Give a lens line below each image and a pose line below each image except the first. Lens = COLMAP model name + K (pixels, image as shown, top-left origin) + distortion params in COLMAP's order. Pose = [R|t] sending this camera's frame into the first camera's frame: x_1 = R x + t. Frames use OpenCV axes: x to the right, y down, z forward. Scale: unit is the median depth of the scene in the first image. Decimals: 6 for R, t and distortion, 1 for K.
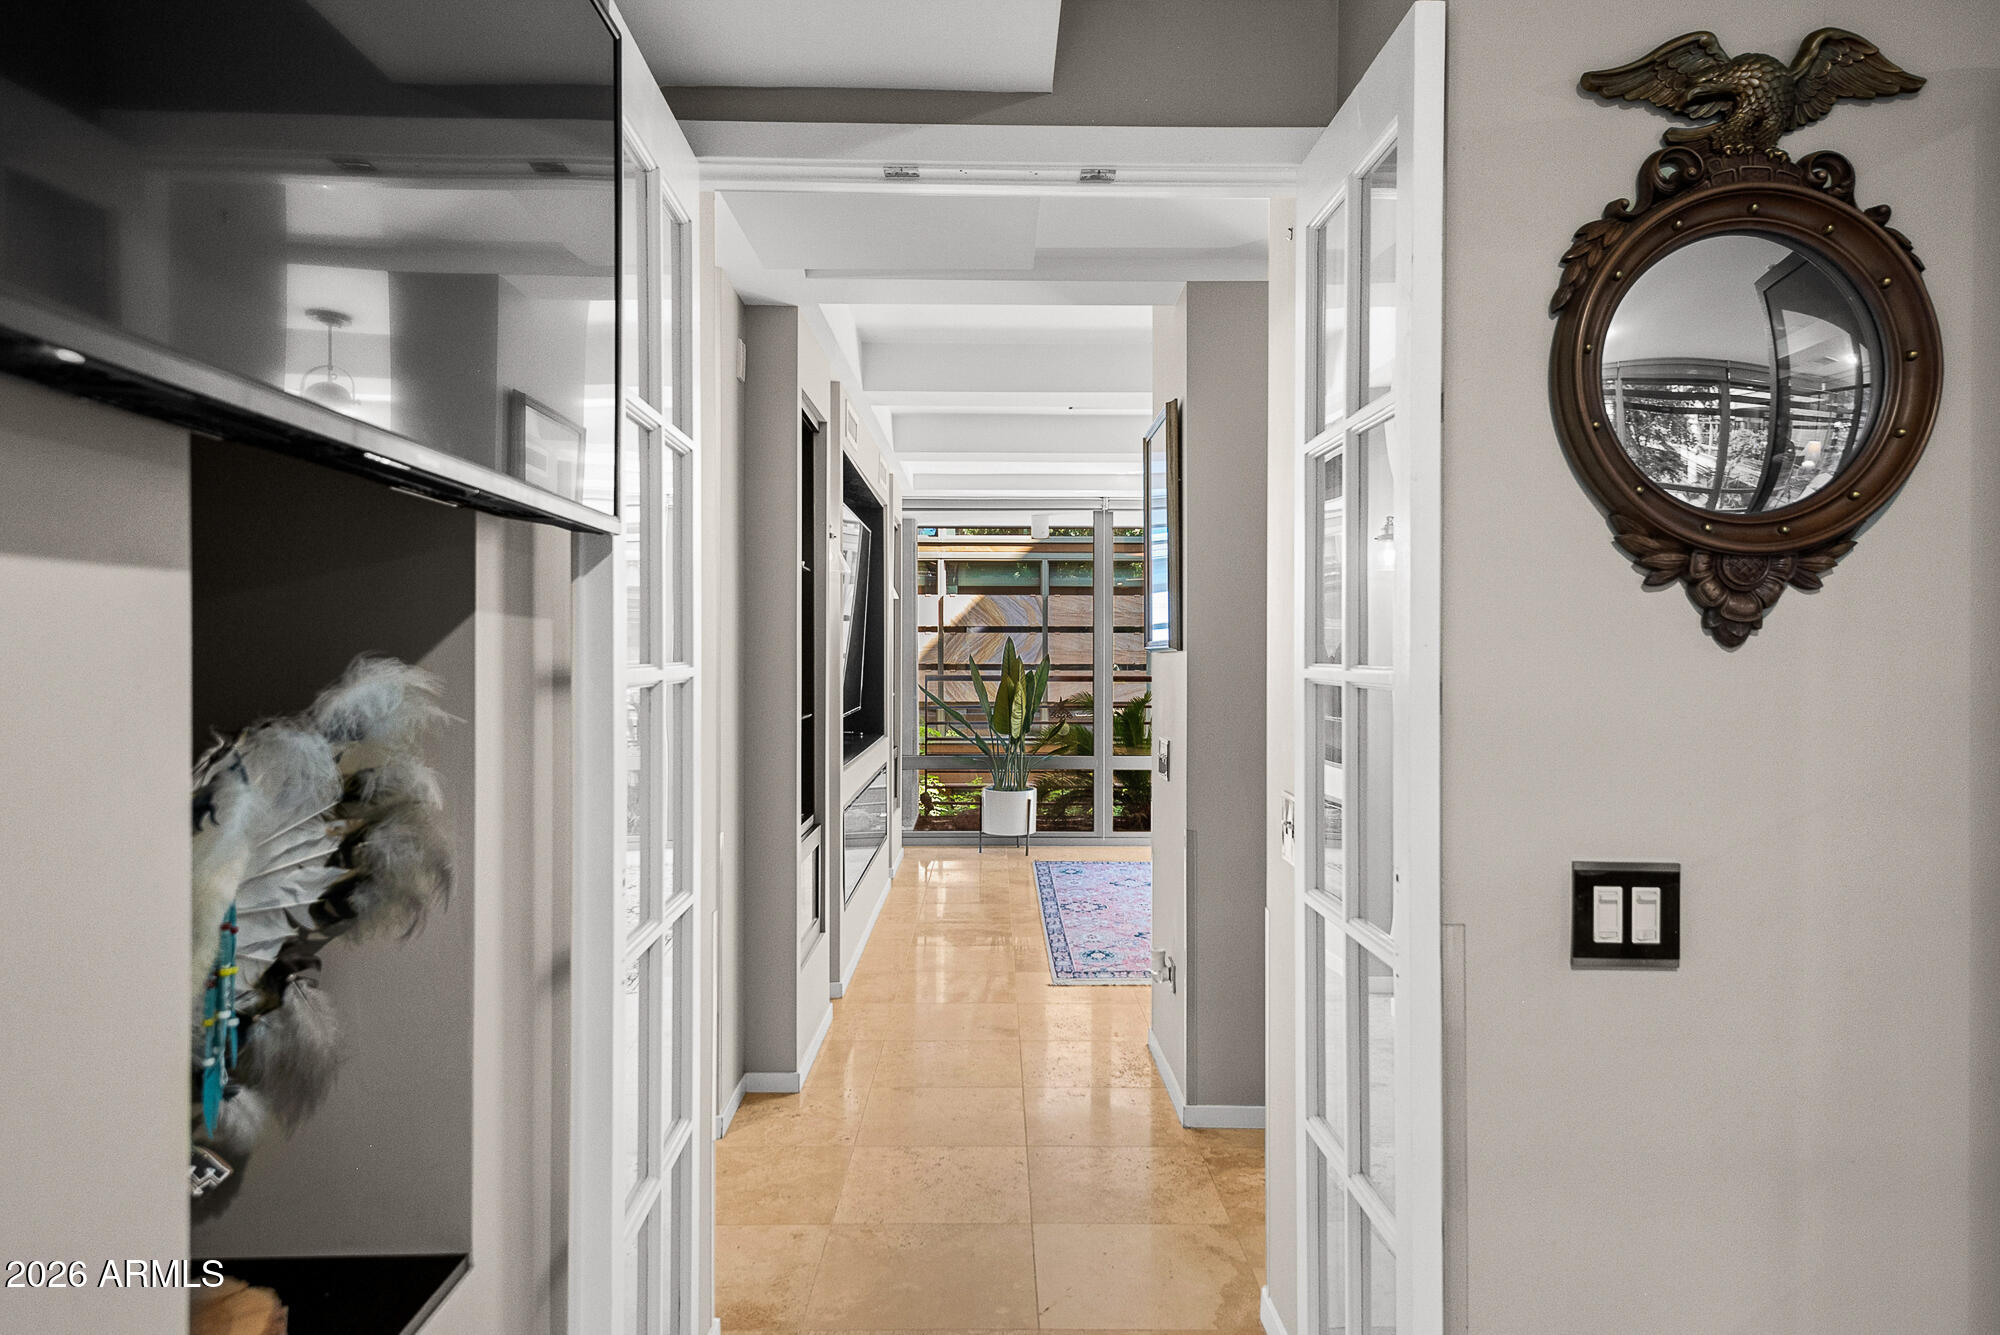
lens RADIAL K [[1257.7, 0, 1008.2], [0, 1257.7, 662.9], [0, 0, 1]] dist [0.016755, 0.001457]
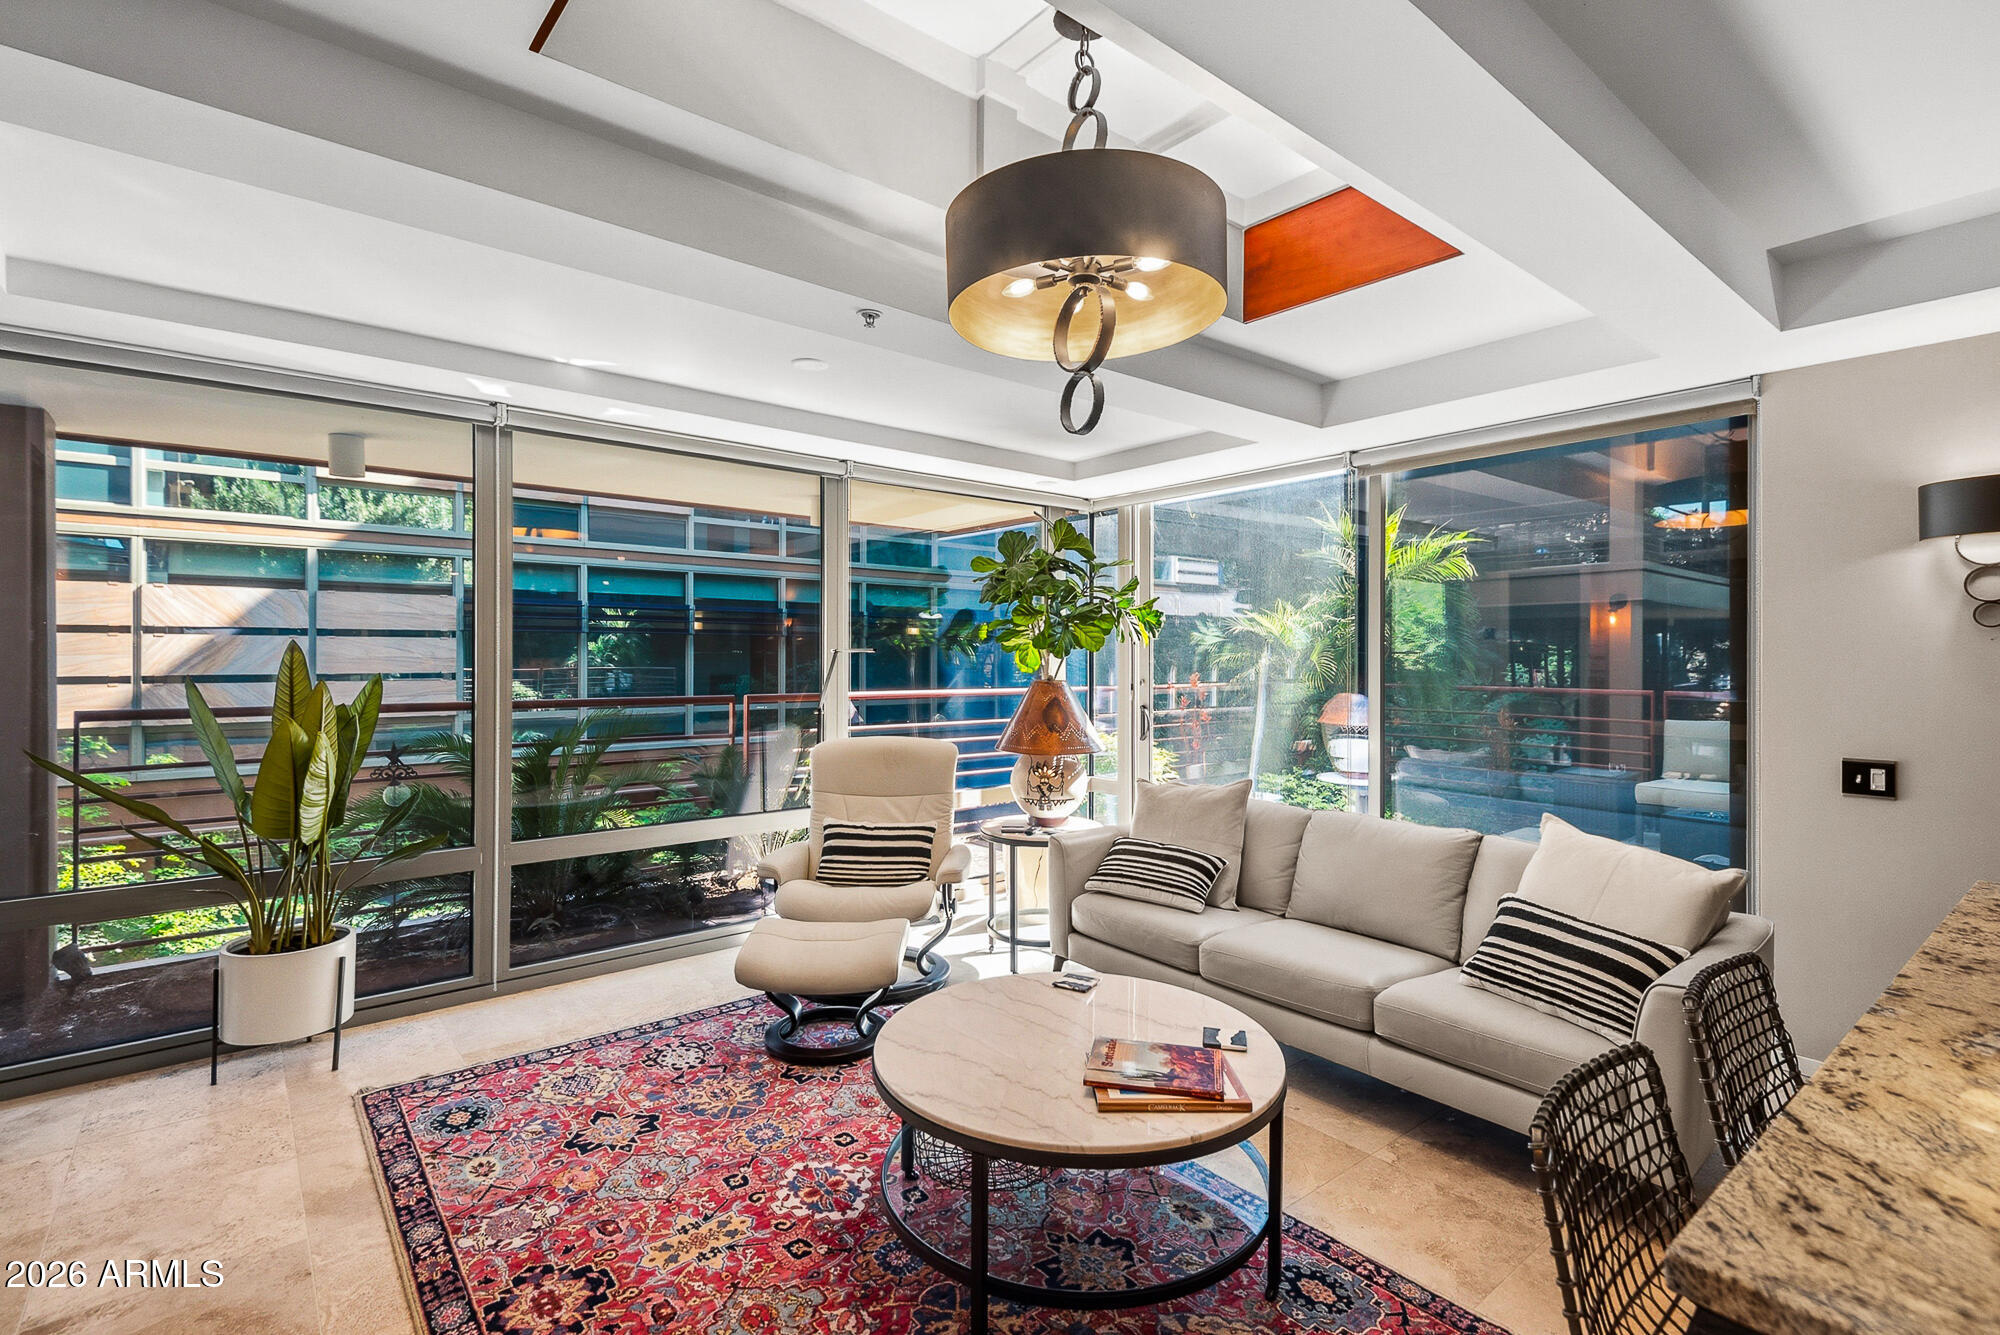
lens RADIAL K [[914.2, 0, 1028.7], [0, 914.2, 642.5], [0, 0, 1]] dist [0.038197, -0.013079]
pose [[0.763461, 0.012036, 0.645741, -0.015153], [0.002287, 0.999770, -0.021338, -0.011695], [-0.645850, 0.017768, 0.763258, 0.488923]]
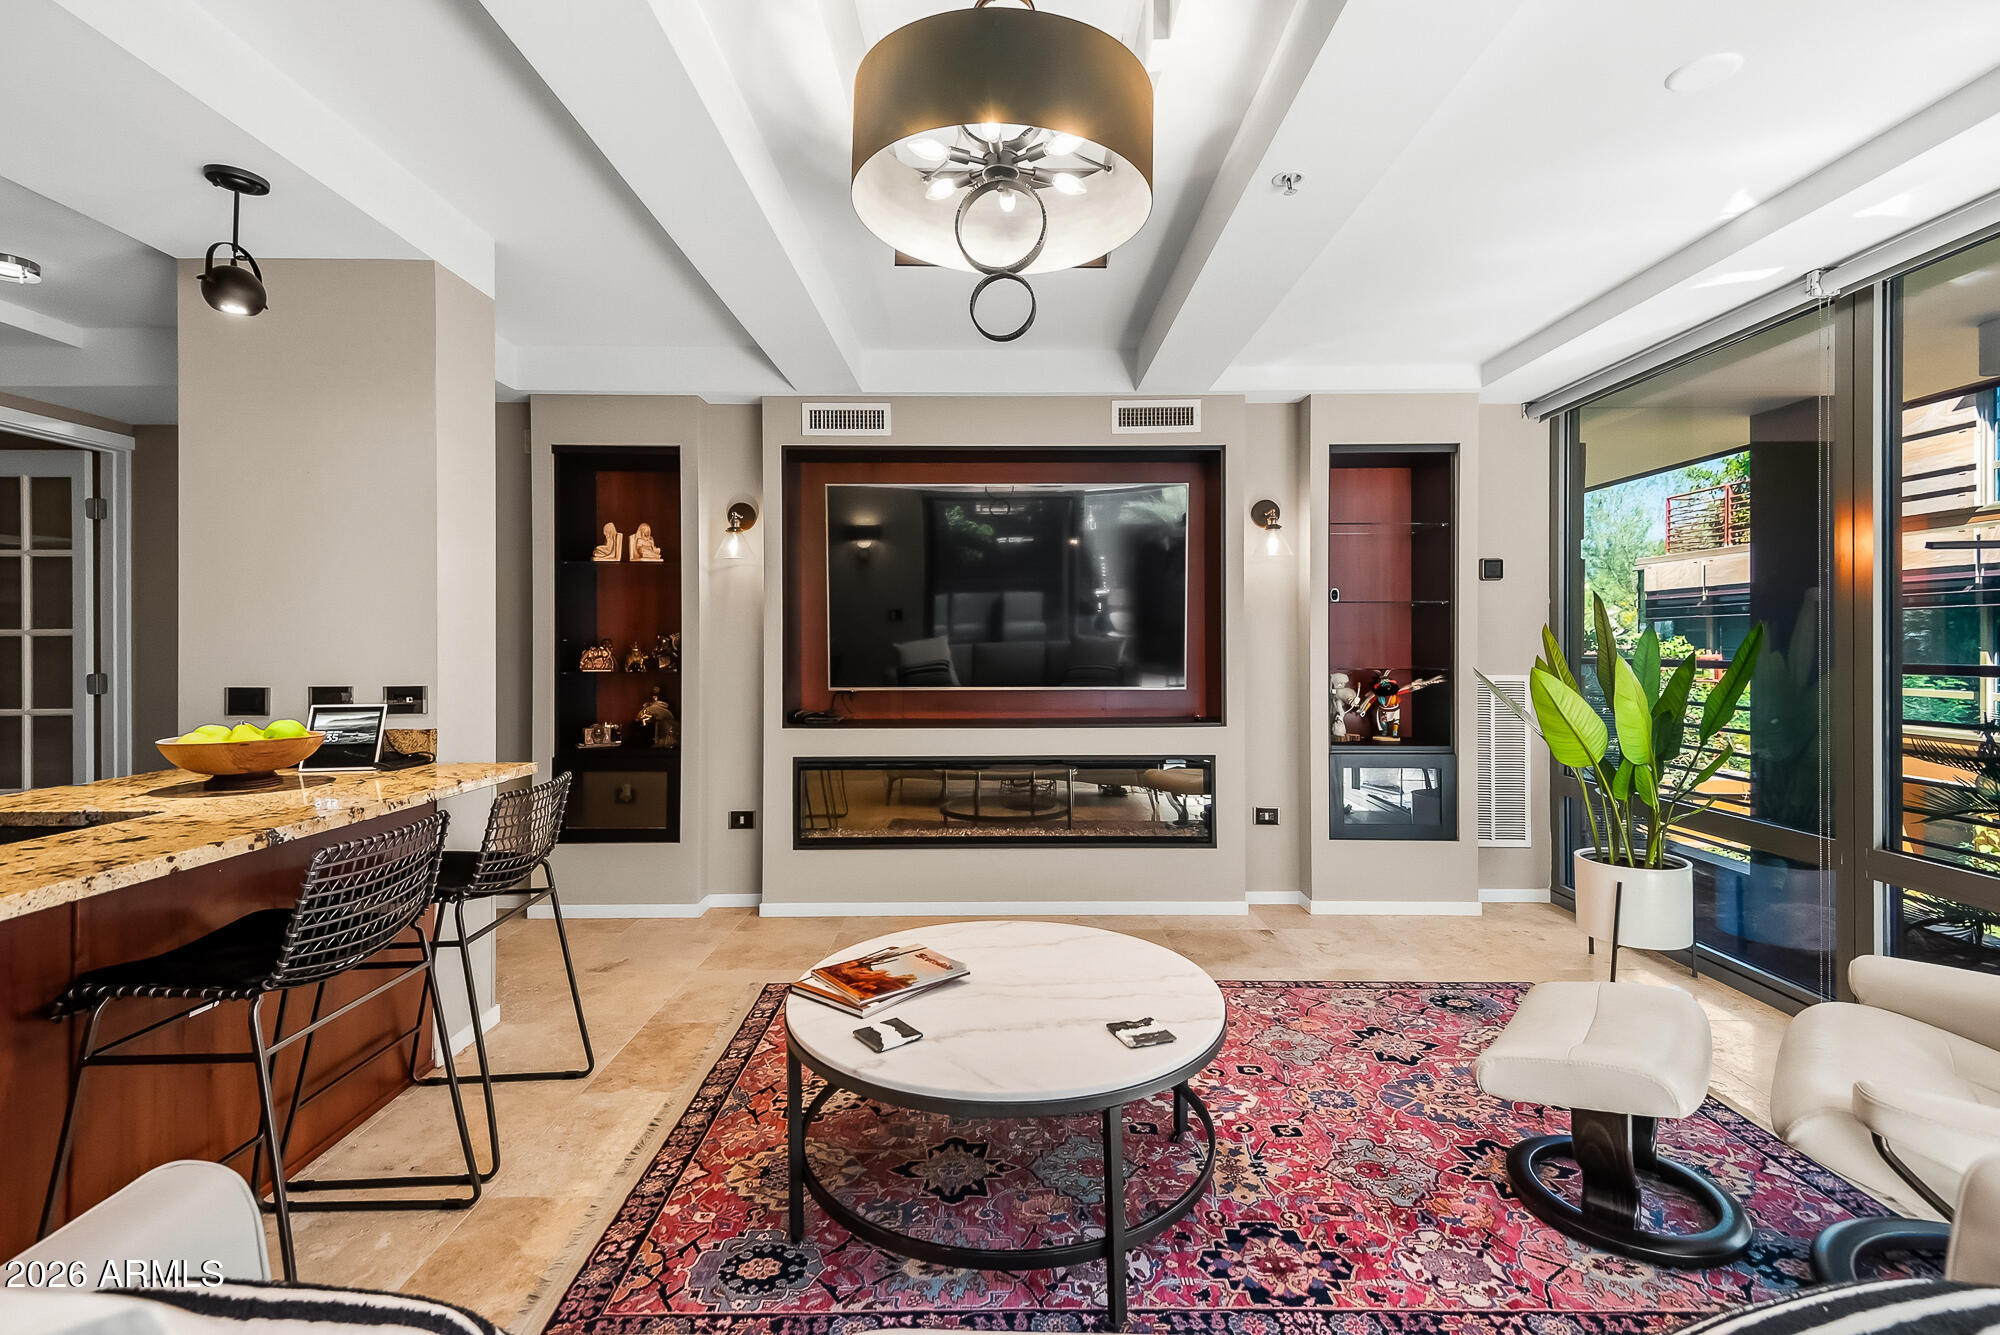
lens RADIAL K [[914.2, 0, 1000.6], [0, 914.2, 639.6], [0, 0, 1]] dist [0.038197, -0.013079]
pose [[-0.000448, -0.005962, -0.999982, 0.405600], [-0.005351, 0.999968, -0.005959, 0.003638], [0.999986, 0.005348, -0.000480, 0.677750]]
